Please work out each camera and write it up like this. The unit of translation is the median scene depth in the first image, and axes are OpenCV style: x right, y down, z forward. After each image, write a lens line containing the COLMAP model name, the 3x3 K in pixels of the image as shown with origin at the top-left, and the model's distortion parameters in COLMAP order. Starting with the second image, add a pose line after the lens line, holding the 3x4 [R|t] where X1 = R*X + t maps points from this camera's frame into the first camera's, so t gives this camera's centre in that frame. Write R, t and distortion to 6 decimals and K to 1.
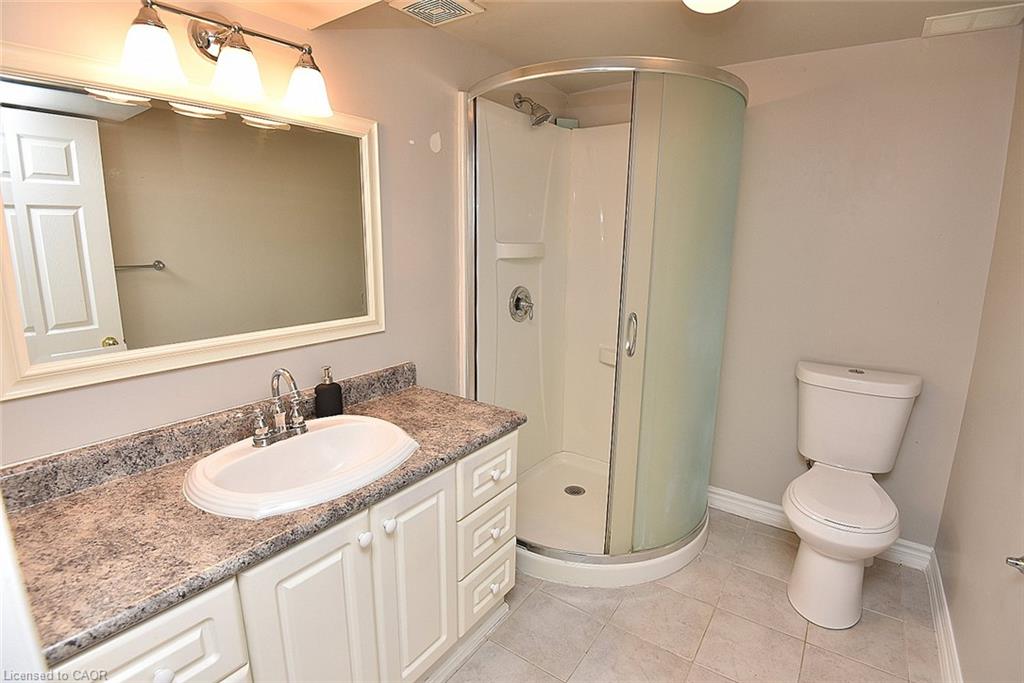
lens RADIAL K [[475.5, 0, 515.0], [0, 475.5, 338.1], [0, 0, 1]] dist [-0.022544, -0.012529]
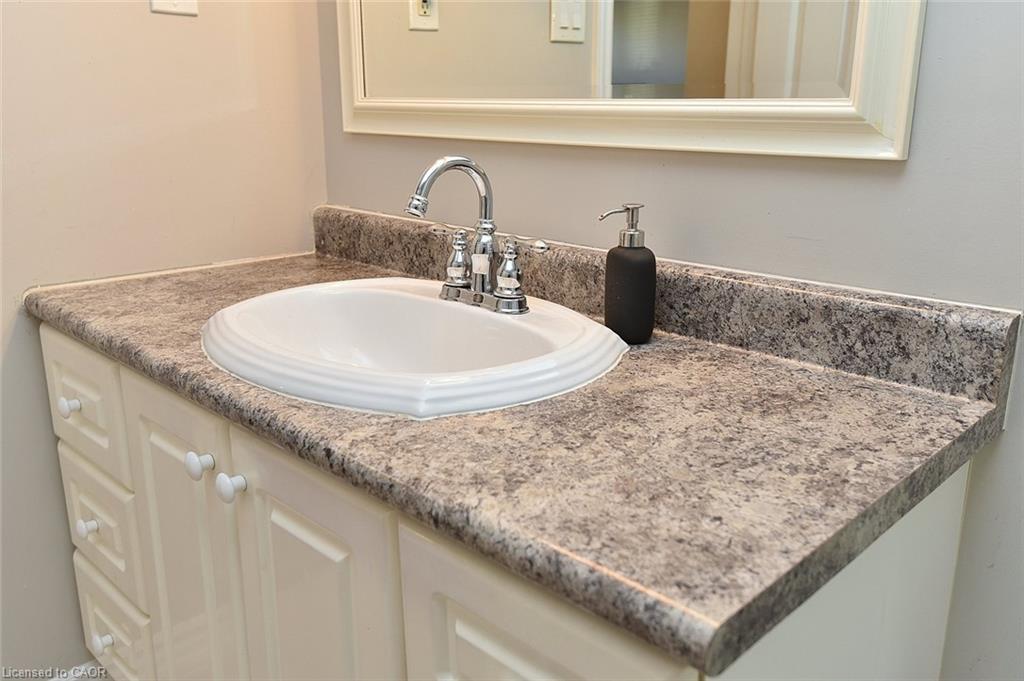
lens RADIAL K [[862.9, 0, 512.0], [0, 862.9, 340.5], [0, 0, 1]] dist [0.000180, 0.000206]
pose [[-0.167537, 0.260476, -0.950833, 0.307285], [-0.196267, 0.936347, 0.291090, -0.020284], [0.966132, 0.235386, -0.105750, 0.918116]]
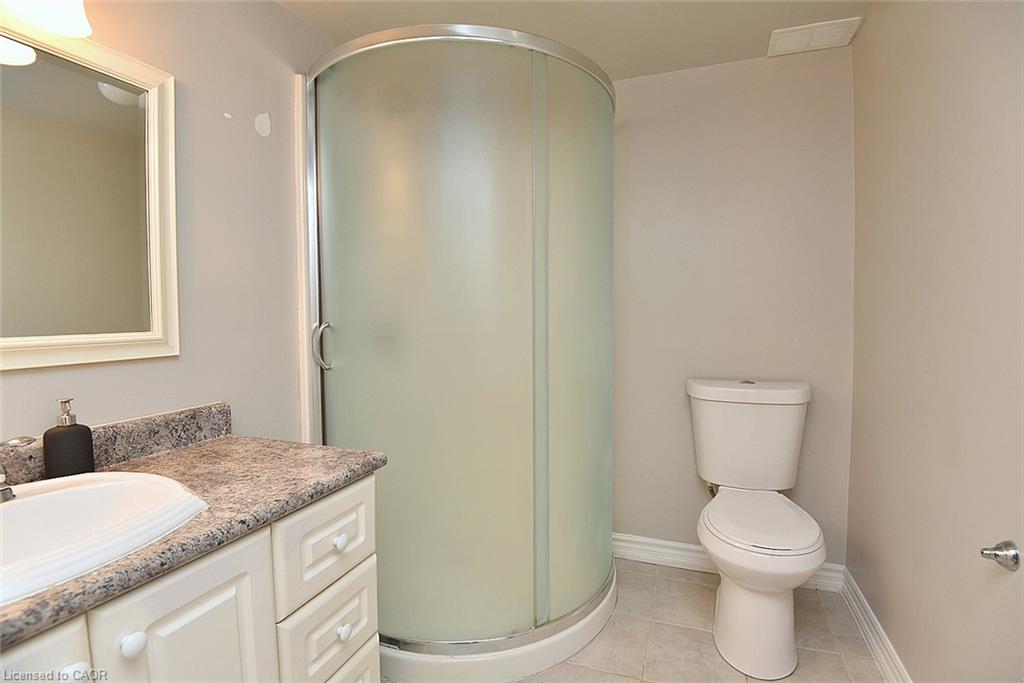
lens RADIAL K [[475.5, 0, 515.0], [0, 475.5, 338.1], [0, 0, 1]] dist [-0.022544, -0.012529]
pose [[0.966594, -0.031711, 0.254344, 0.036612], [0.069147, 0.987787, -0.139627, 0.098341], [-0.246810, 0.152550, 0.956981, 0.215297]]
